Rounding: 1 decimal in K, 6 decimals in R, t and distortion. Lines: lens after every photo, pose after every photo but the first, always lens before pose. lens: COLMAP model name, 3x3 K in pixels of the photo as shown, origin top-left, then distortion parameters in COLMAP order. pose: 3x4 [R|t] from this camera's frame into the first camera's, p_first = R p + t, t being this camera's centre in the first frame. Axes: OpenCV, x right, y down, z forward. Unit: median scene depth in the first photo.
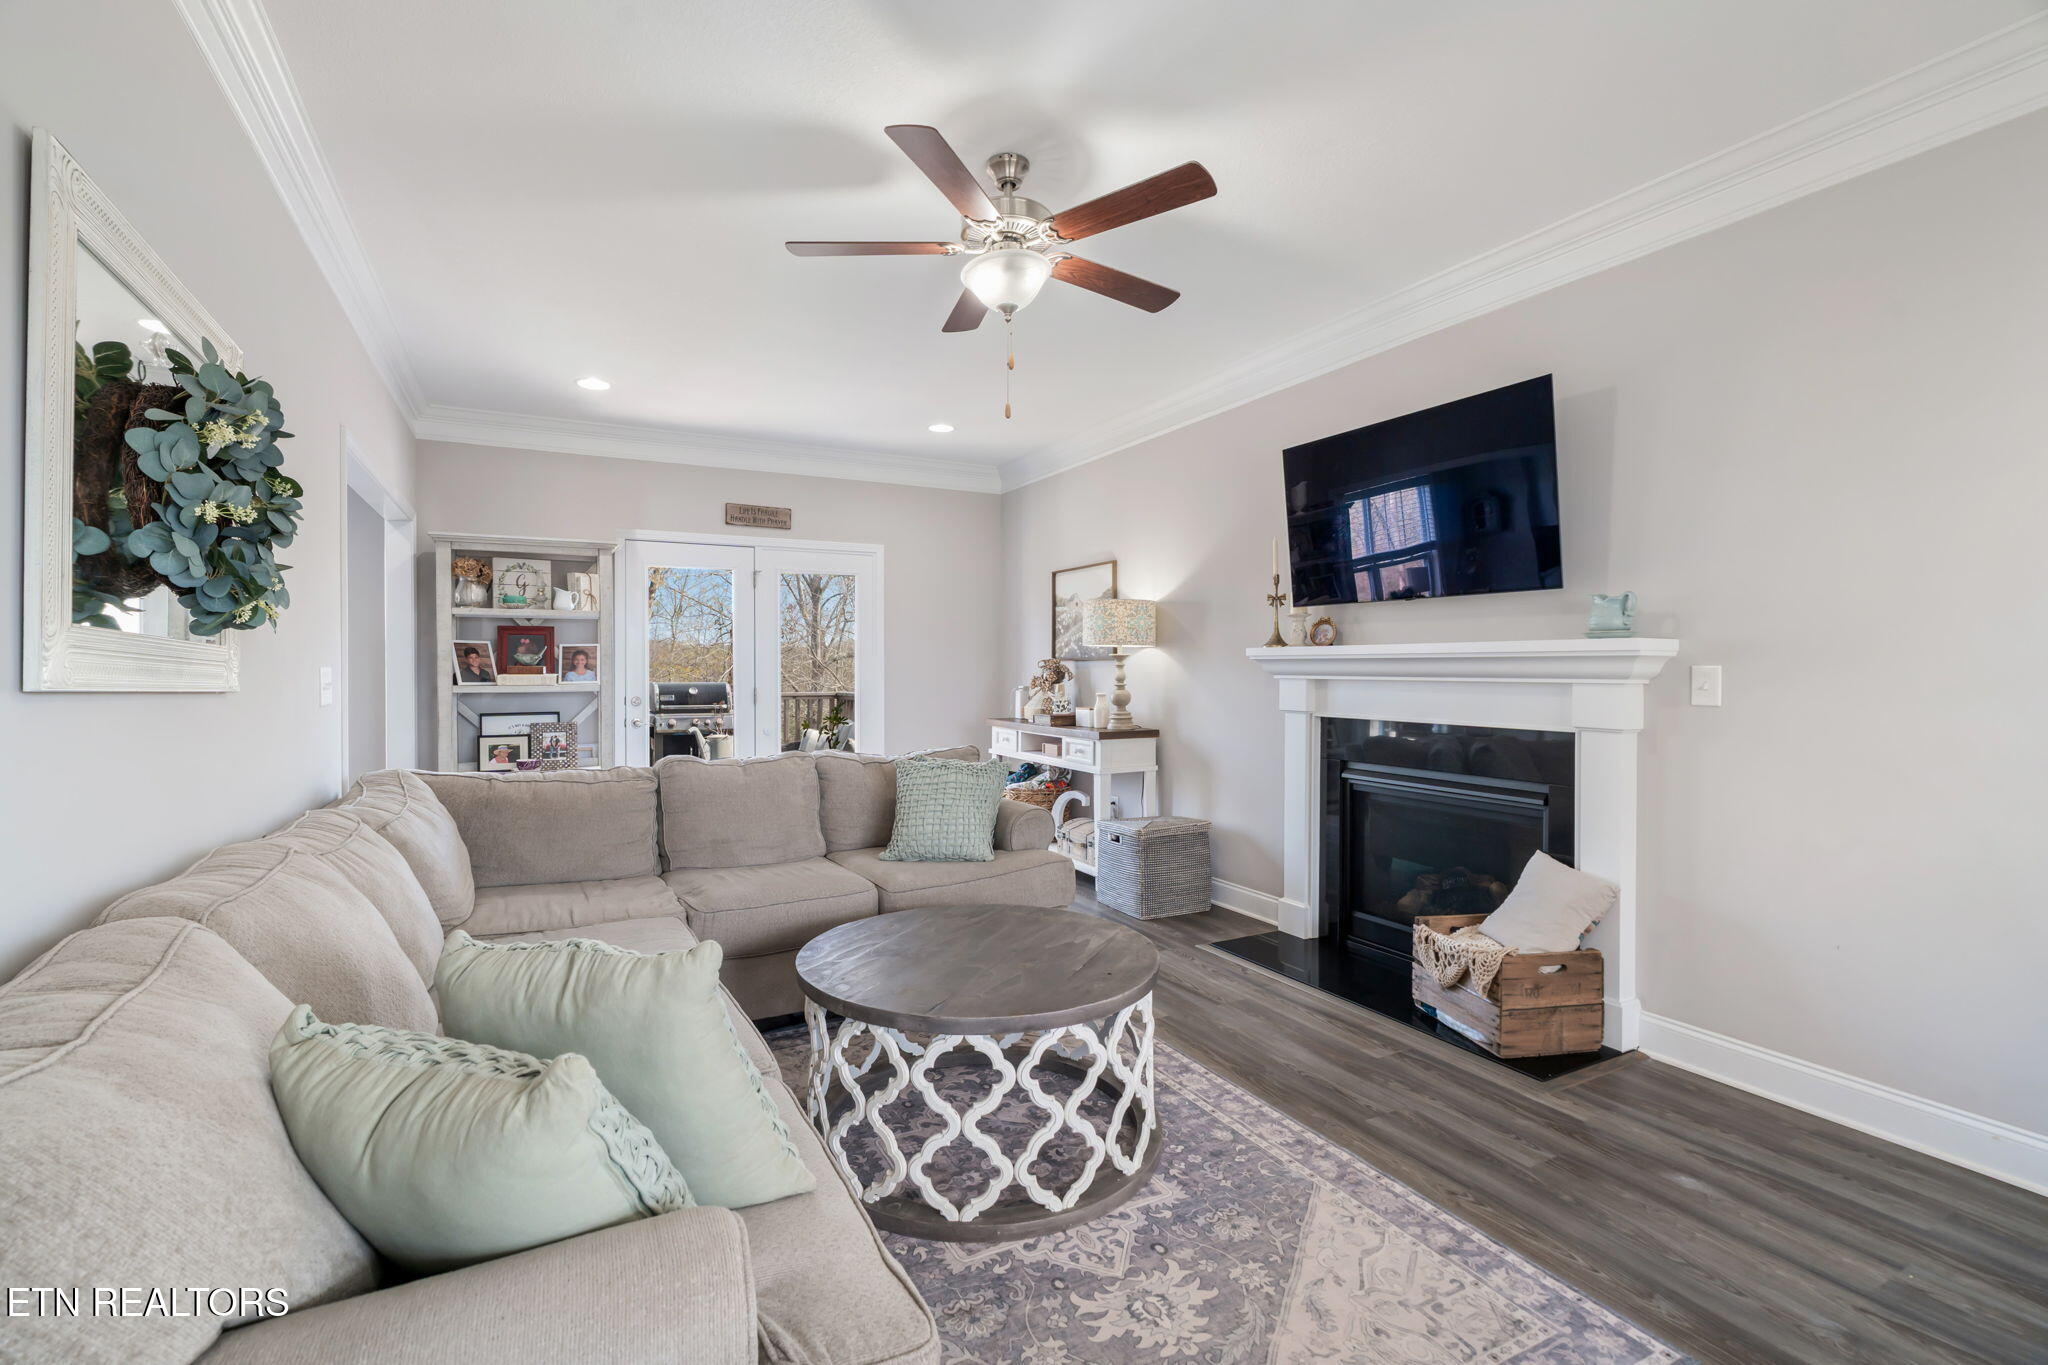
lens RADIAL K [[919.3, 0, 1013.4], [0, 919.3, 677.9], [0, 0, 1]] dist [-0.003292, 0.000138]
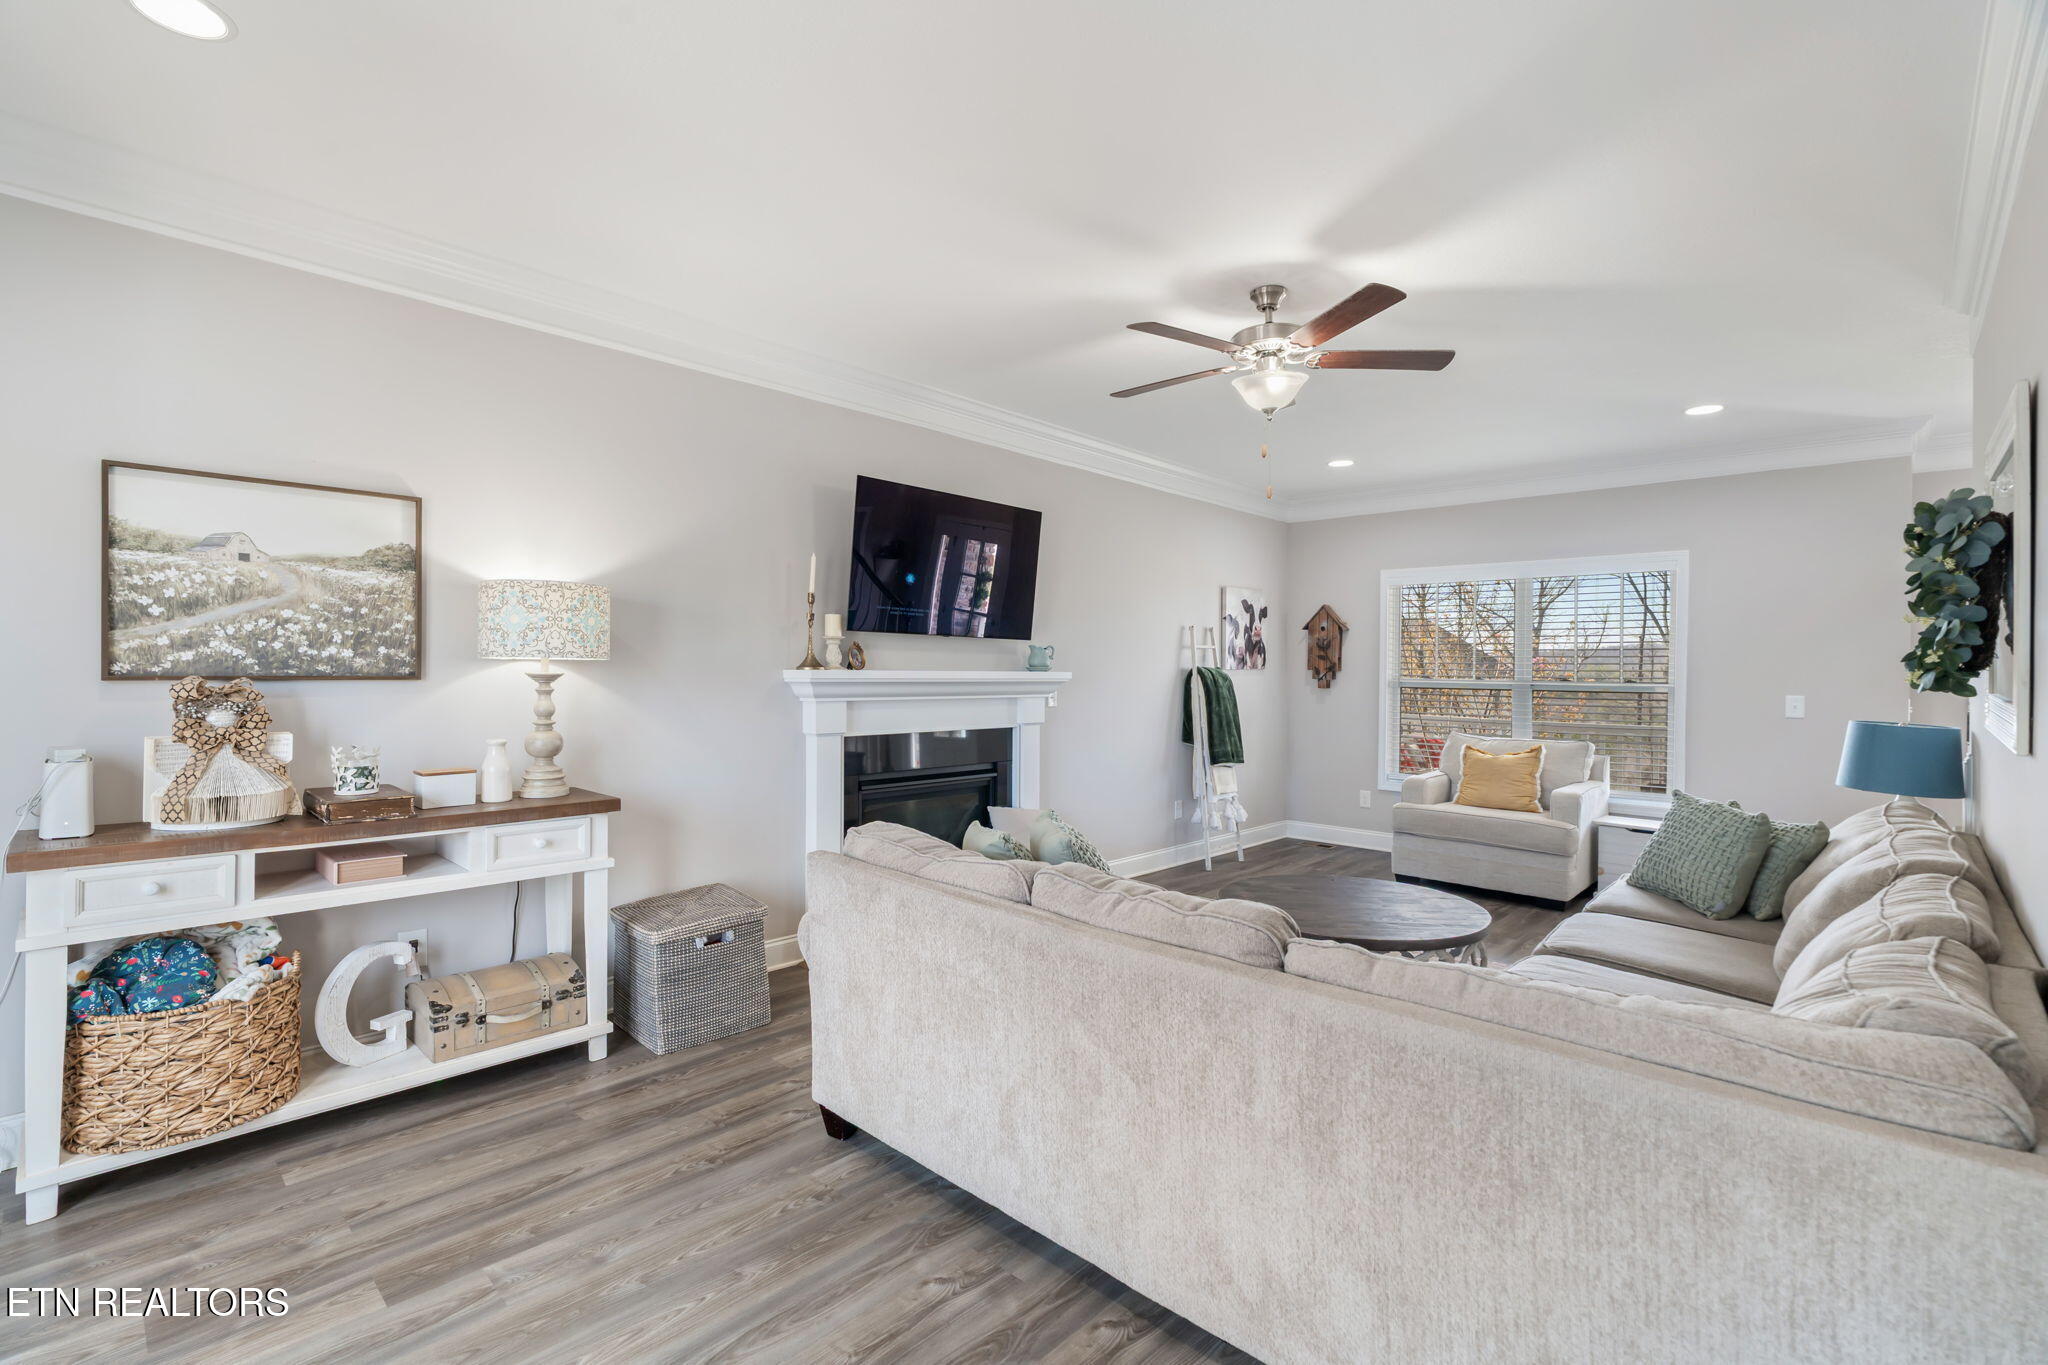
lens RADIAL K [[919.3, 0, 1013.4], [0, 919.3, 677.9], [0, 0, 1]] dist [-0.003292, 0.000138]
pose [[-0.323648, -0.012725, 0.946092, -0.723894], [0.000492, 0.999907, 0.013617, -0.039303], [-0.946178, 0.004872, -0.323611, 1.175996]]
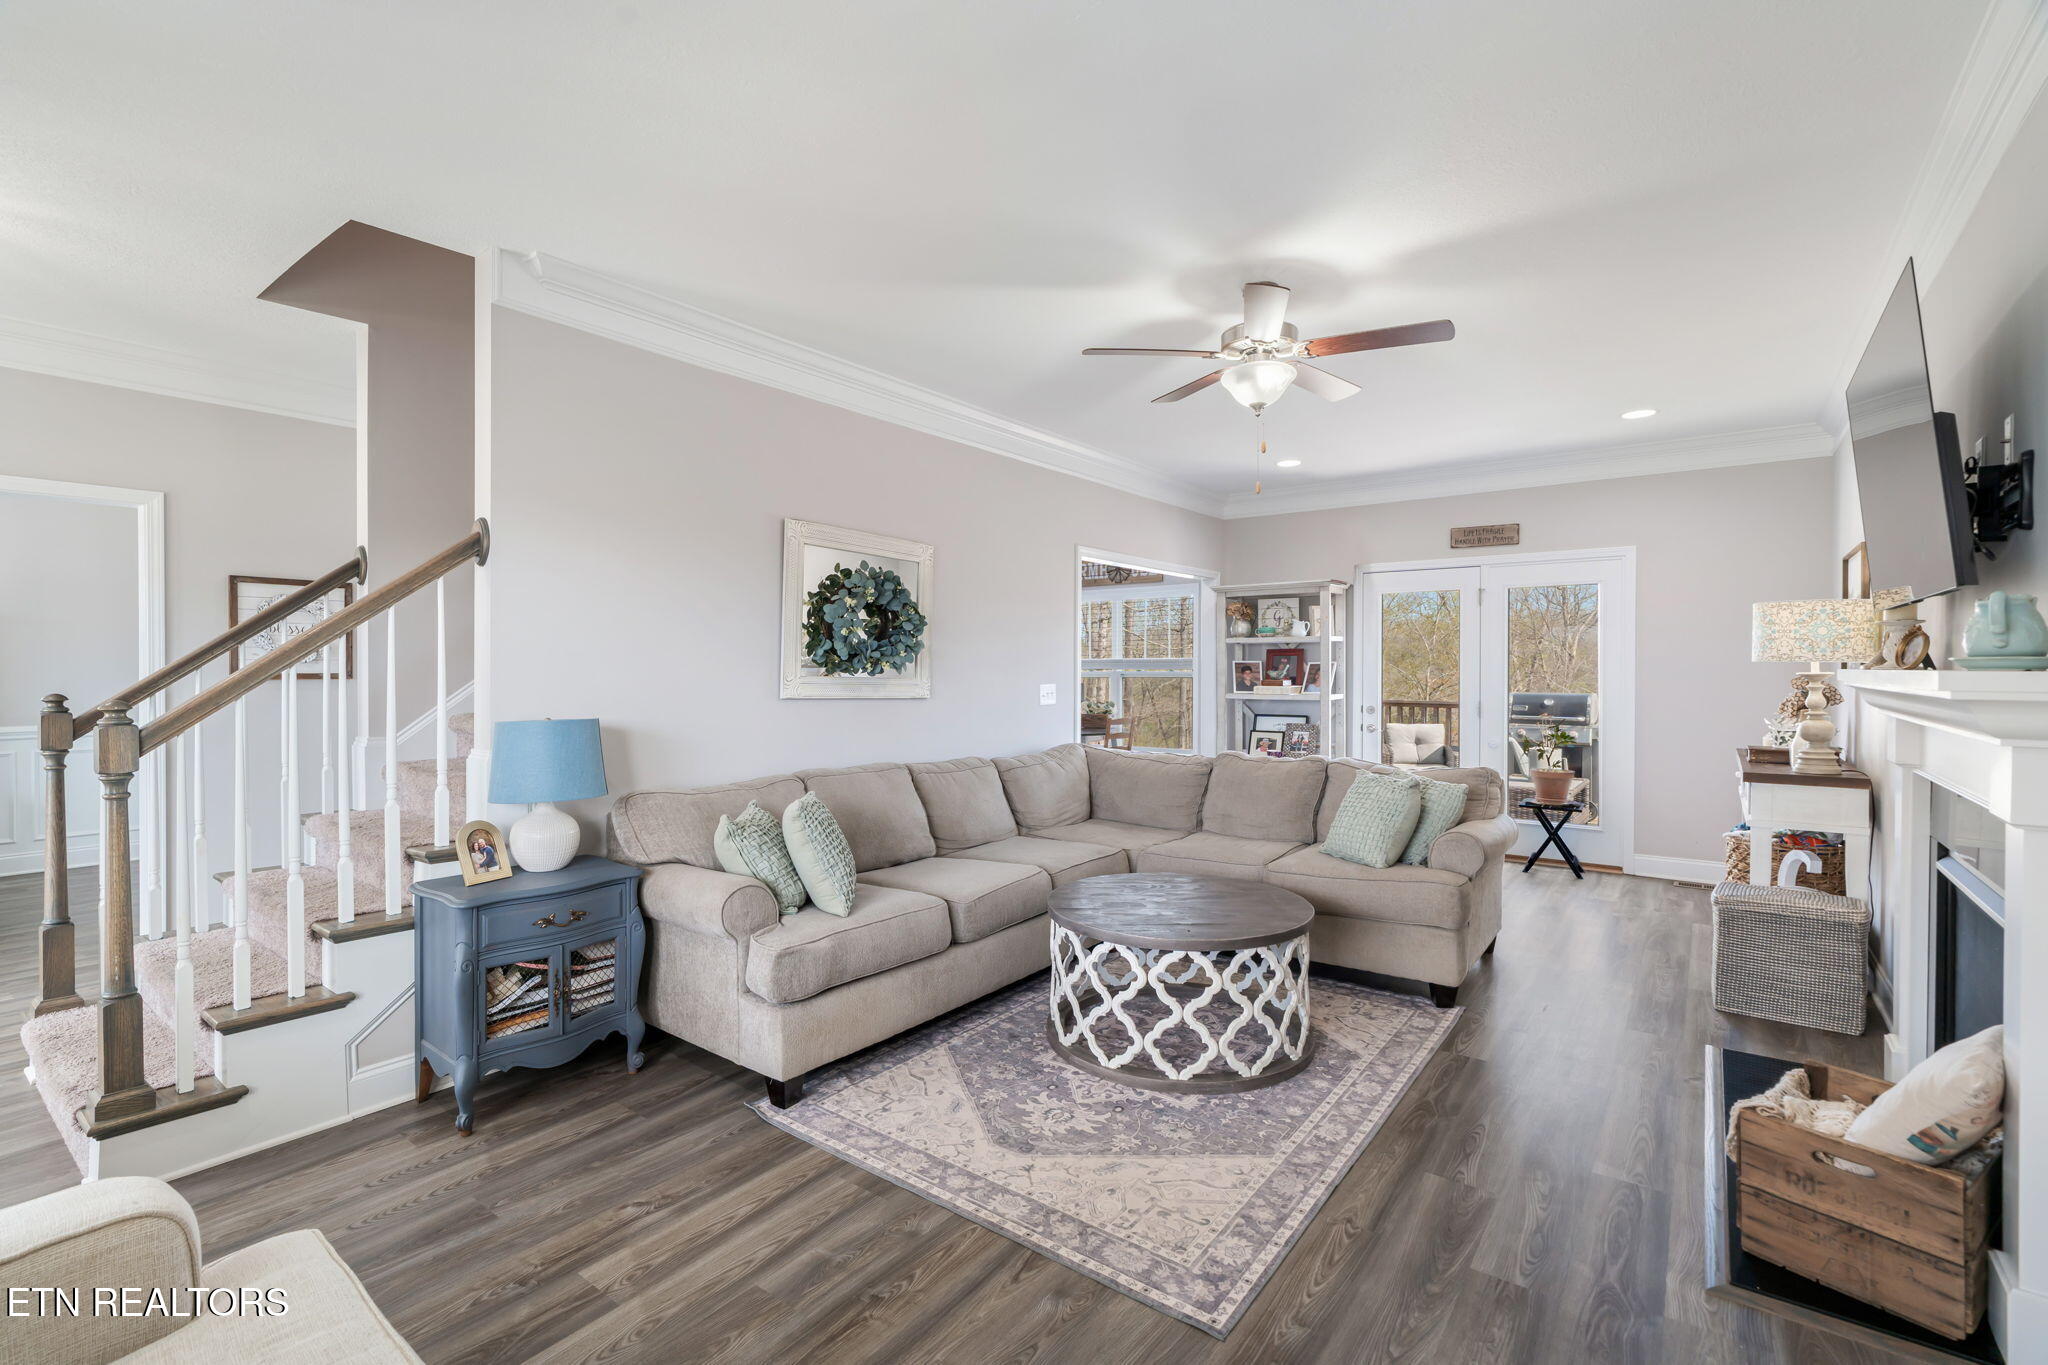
lens RADIAL K [[919.3, 0, 1013.4], [0, 919.3, 677.9], [0, 0, 1]] dist [-0.003292, 0.000138]
pose [[0.429015, 0.009093, -0.903251, 0.660520], [-0.009077, 0.999942, 0.005756, -0.025941], [0.903252, 0.005729, 0.429073, 0.114945]]
